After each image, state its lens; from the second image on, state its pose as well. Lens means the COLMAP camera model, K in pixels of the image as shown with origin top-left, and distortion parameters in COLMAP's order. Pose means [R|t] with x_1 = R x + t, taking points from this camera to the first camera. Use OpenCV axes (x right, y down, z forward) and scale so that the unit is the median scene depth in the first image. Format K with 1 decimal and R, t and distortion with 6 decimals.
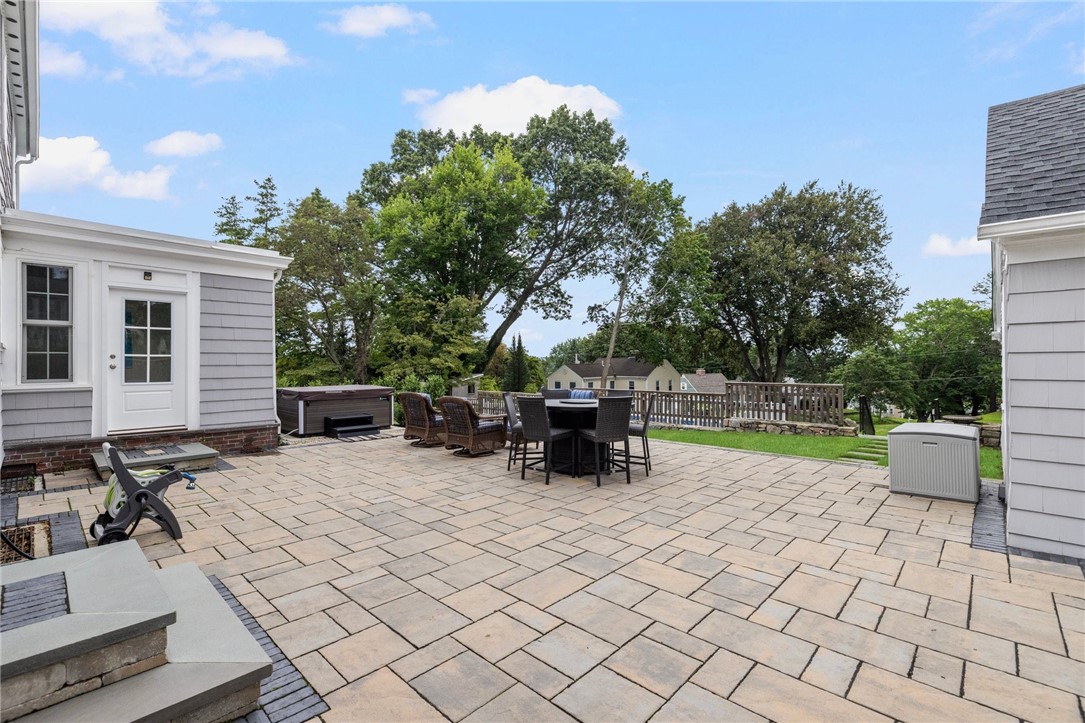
lens RADIAL K [[484.5, 0, 542.9], [0, 484.5, 368.3], [0, 0, 1]] dist [0.001716, 0.000725]
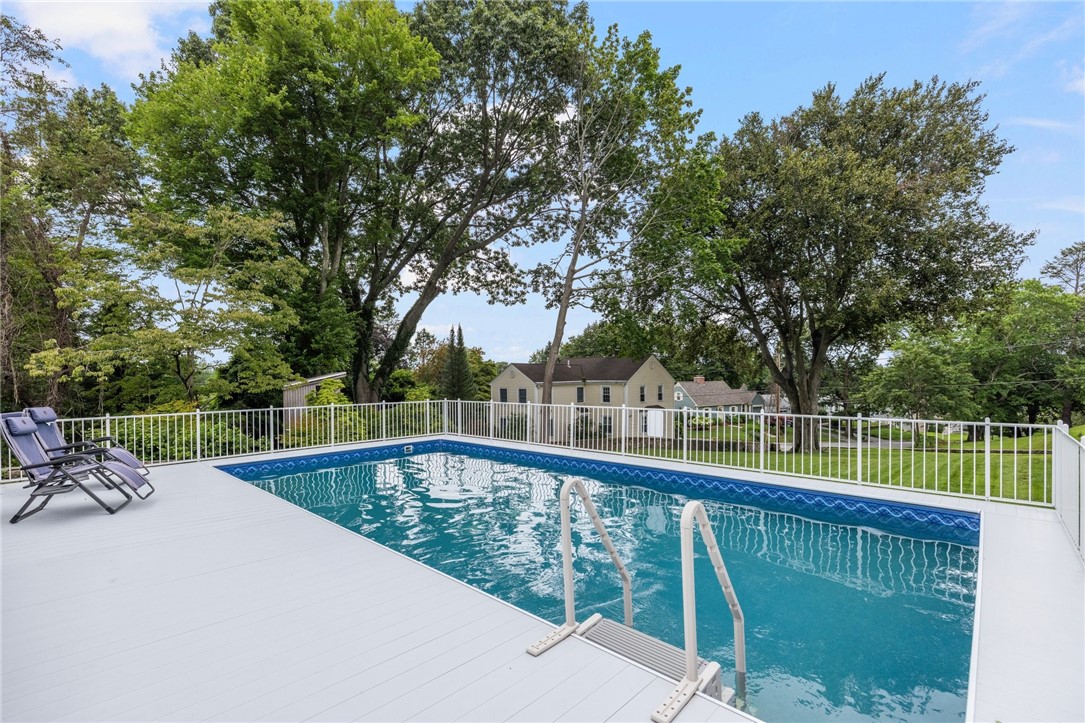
lens RADIAL K [[484.5, 0, 547.1], [0, 484.5, 391.5], [0, 0, 1]] dist [0.001716, 0.000725]
pose [[0.999859, -0.005527, 0.015828, 0.081665], [0.005199, 0.999773, 0.020673, 0.016928], [-0.015938, -0.020588, 0.999661, 0.274704]]
